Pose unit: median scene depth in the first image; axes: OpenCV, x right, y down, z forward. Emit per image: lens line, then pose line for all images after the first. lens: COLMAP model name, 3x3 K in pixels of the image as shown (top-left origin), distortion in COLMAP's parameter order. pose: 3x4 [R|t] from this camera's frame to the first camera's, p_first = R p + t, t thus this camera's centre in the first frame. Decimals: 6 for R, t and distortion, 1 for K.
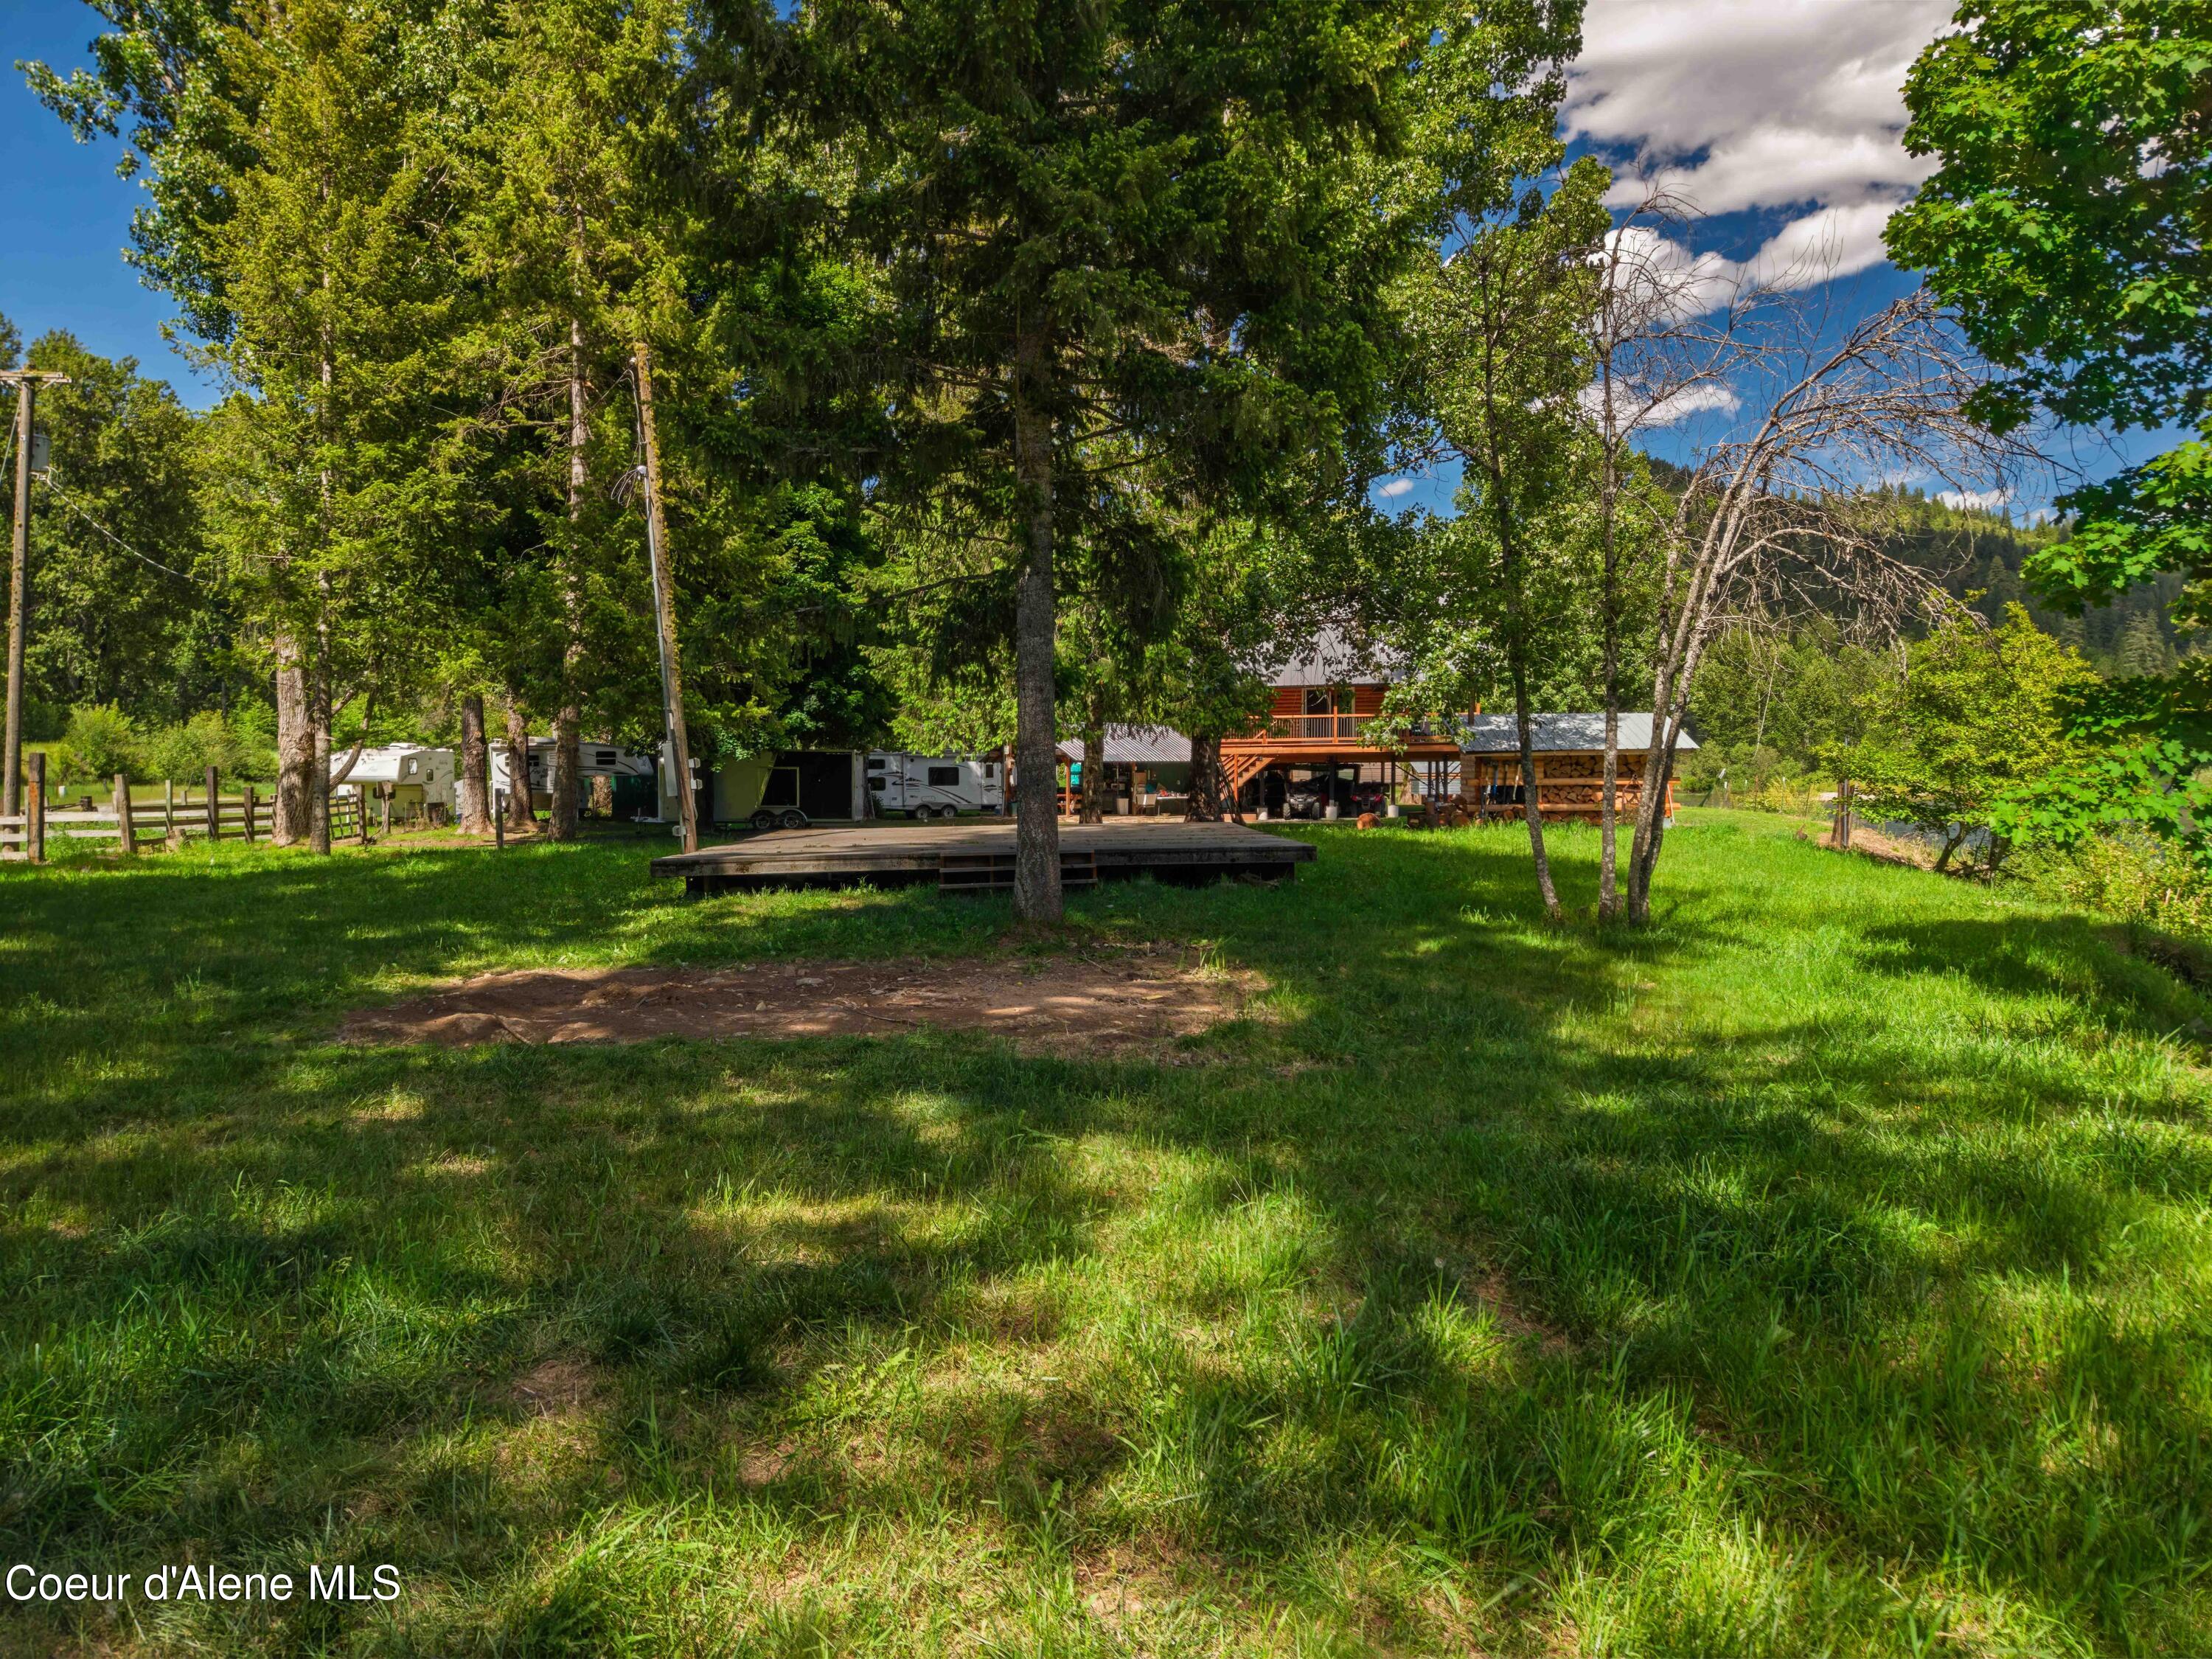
lens RADIAL K [[1491.4, 0, 1067.9], [0, 1491.4, 790.9], [0, 0, 1]] dist [0.019918, -0.012391]
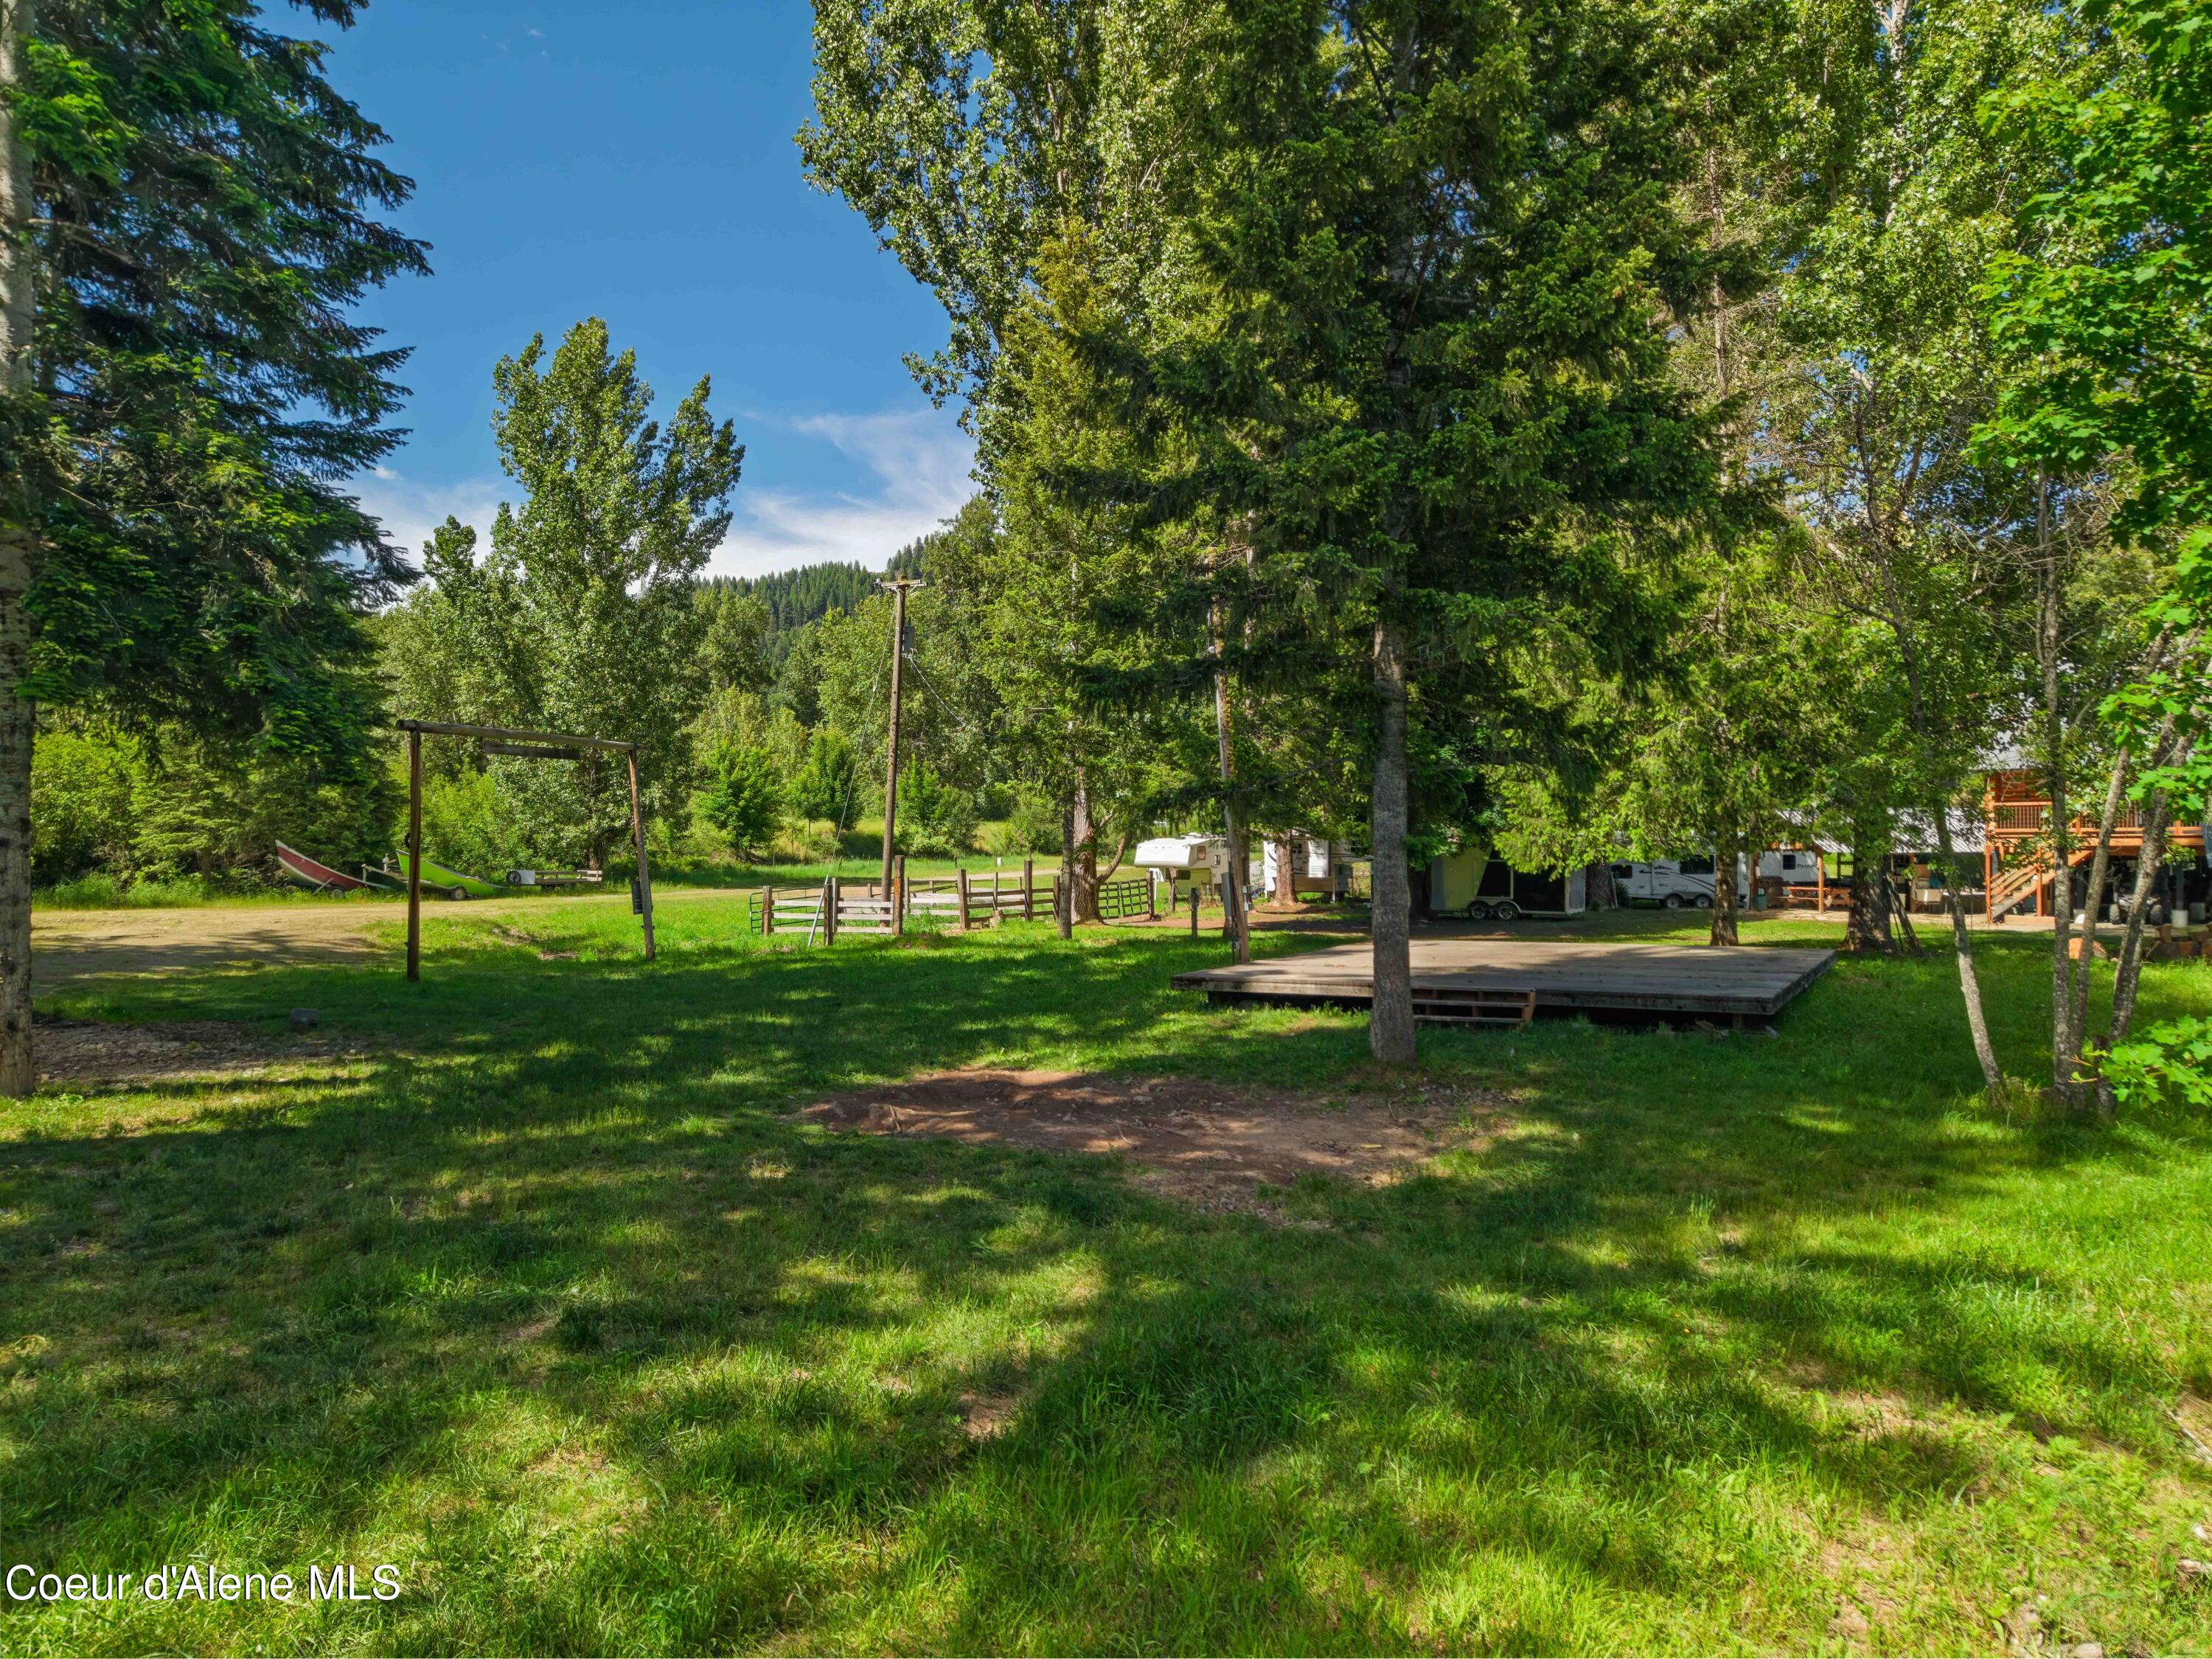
lens RADIAL K [[1491.4, 0, 1111.1], [0, 1491.4, 827.1], [0, 0, 1]] dist [0.019918, -0.012391]
pose [[0.840049, 0.004205, -0.542495, 0.220909], [-0.008067, 0.999956, -0.004741, -0.046442], [0.542451, 0.008359, 0.840046, -0.052992]]
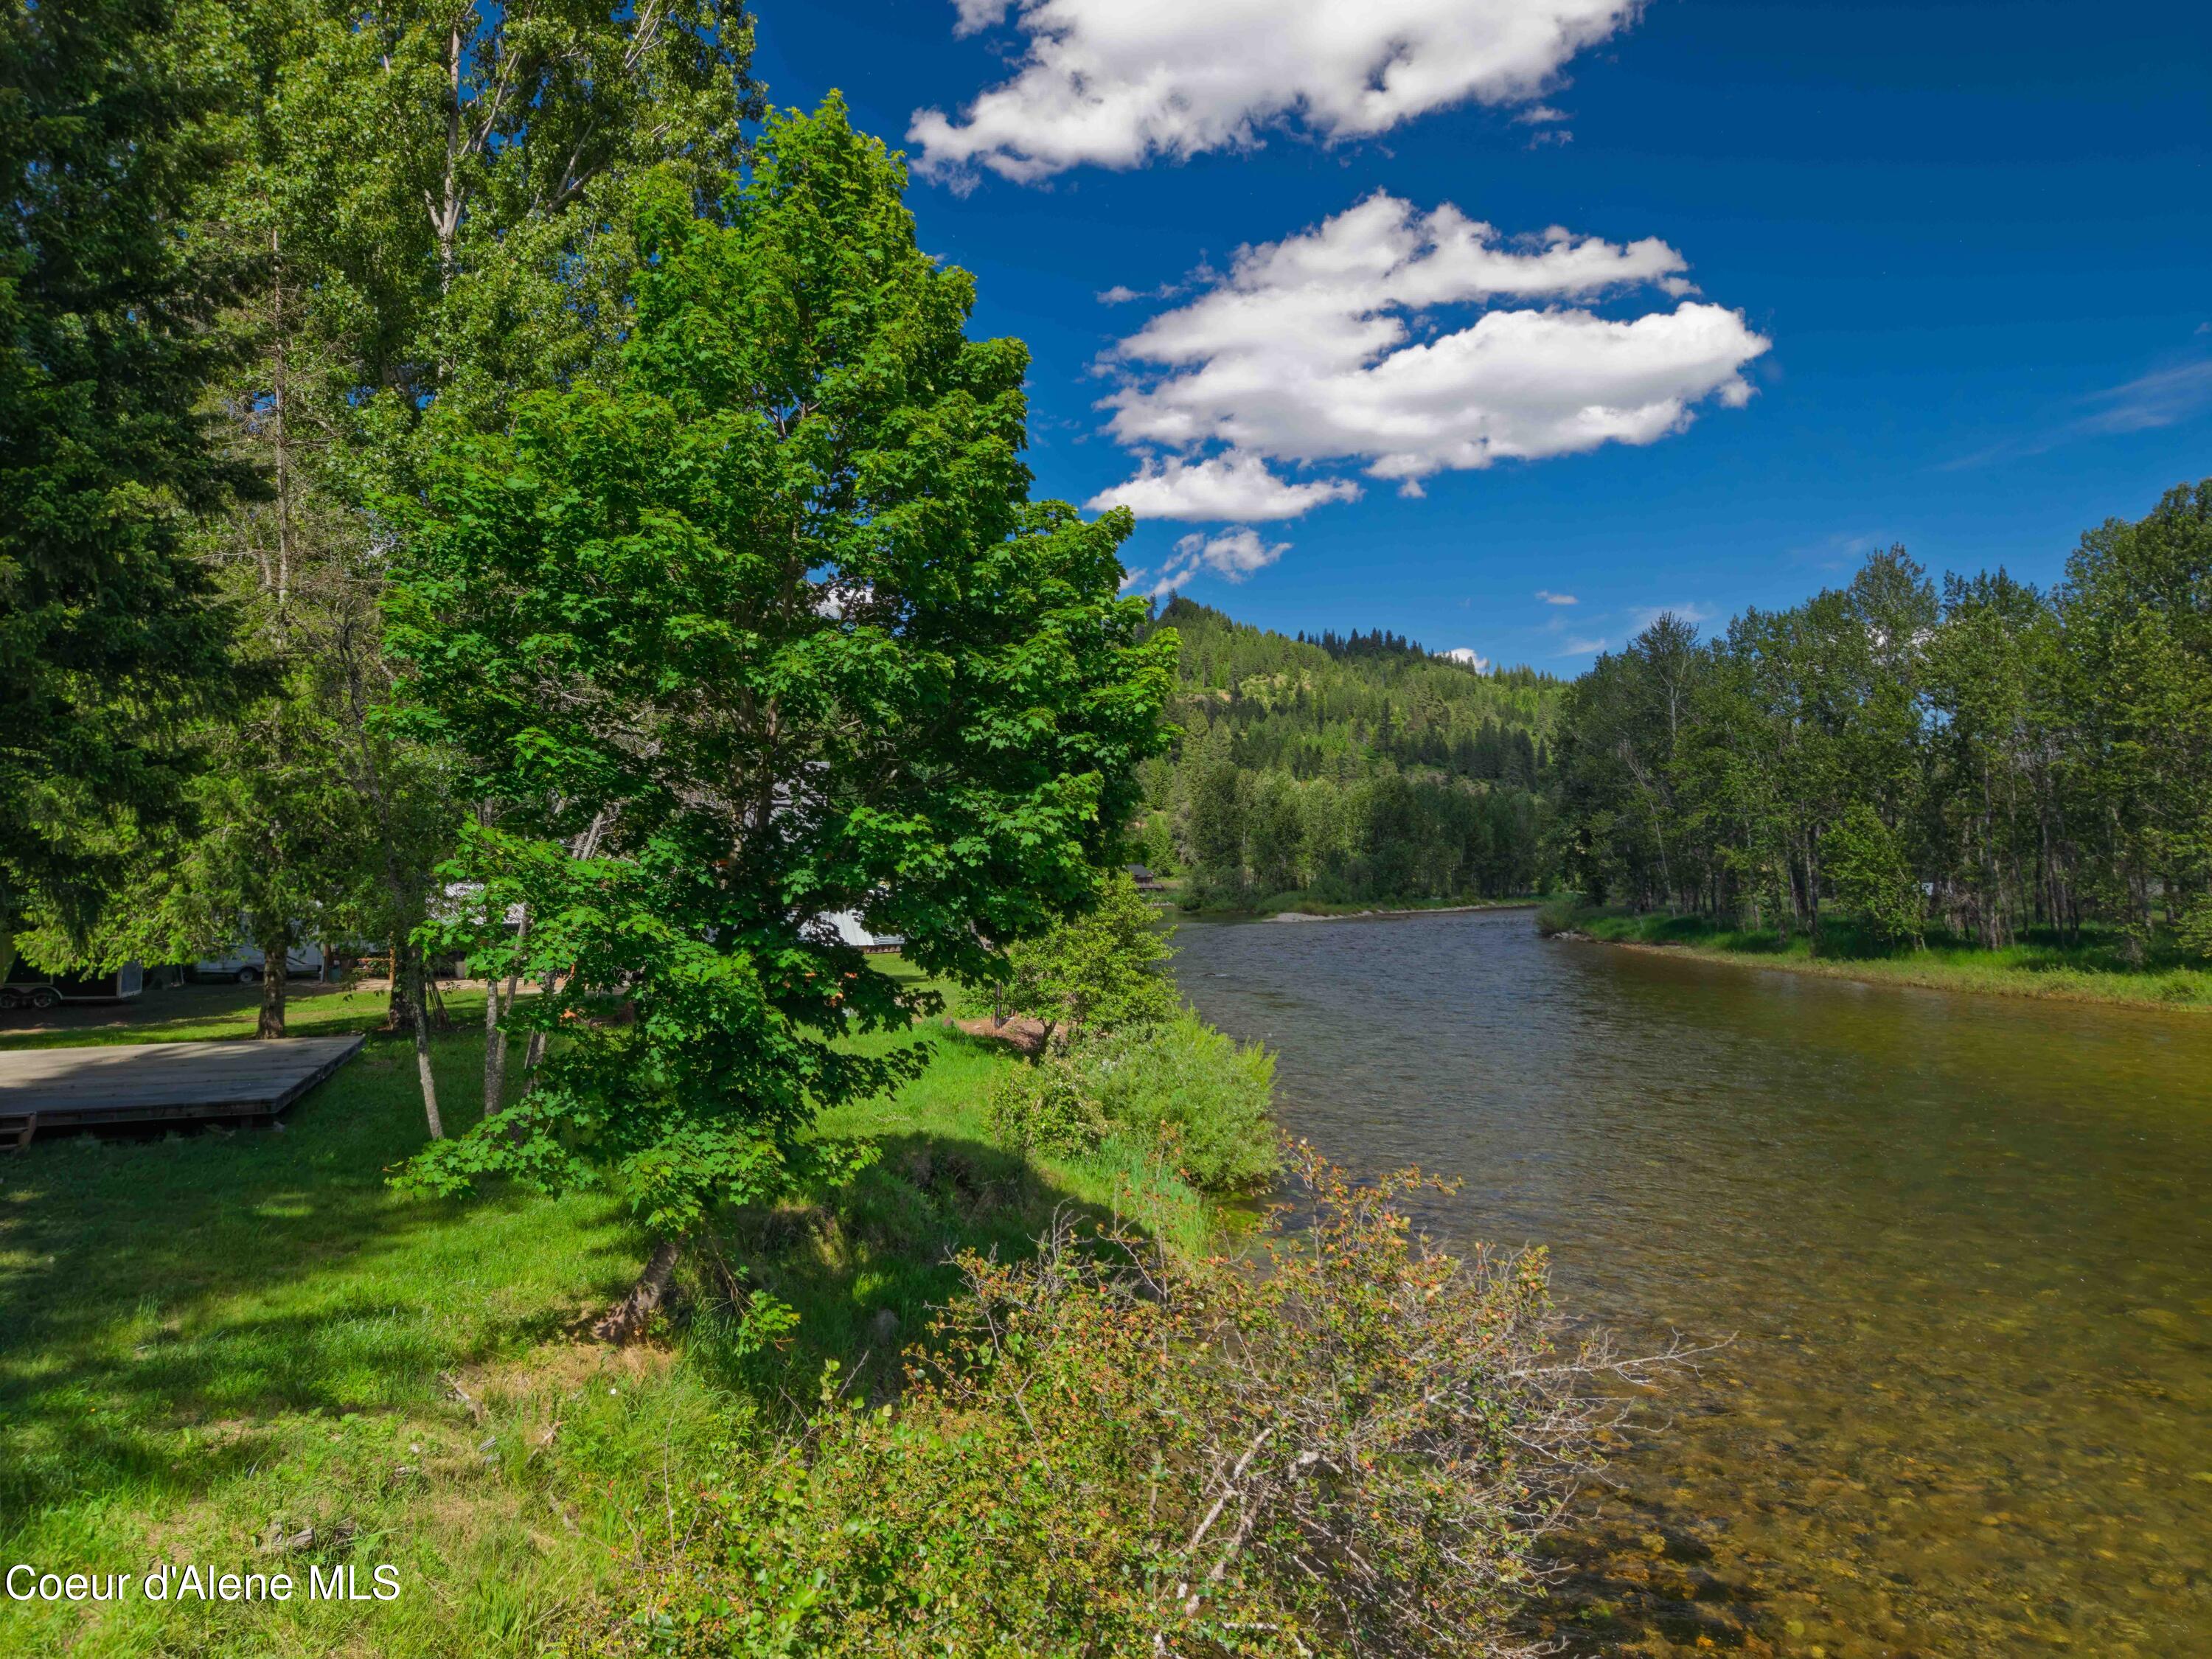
lens RADIAL K [[1491.4, 0, 1116.8], [0, 1491.4, 824.3], [0, 0, 1]] dist [0.019918, -0.012391]
pose [[0.958902, 0.017853, 0.283174, 0.300488], [-0.007619, 0.999279, -0.037200, -0.091227], [-0.283634, 0.033513, 0.958347, -0.203053]]
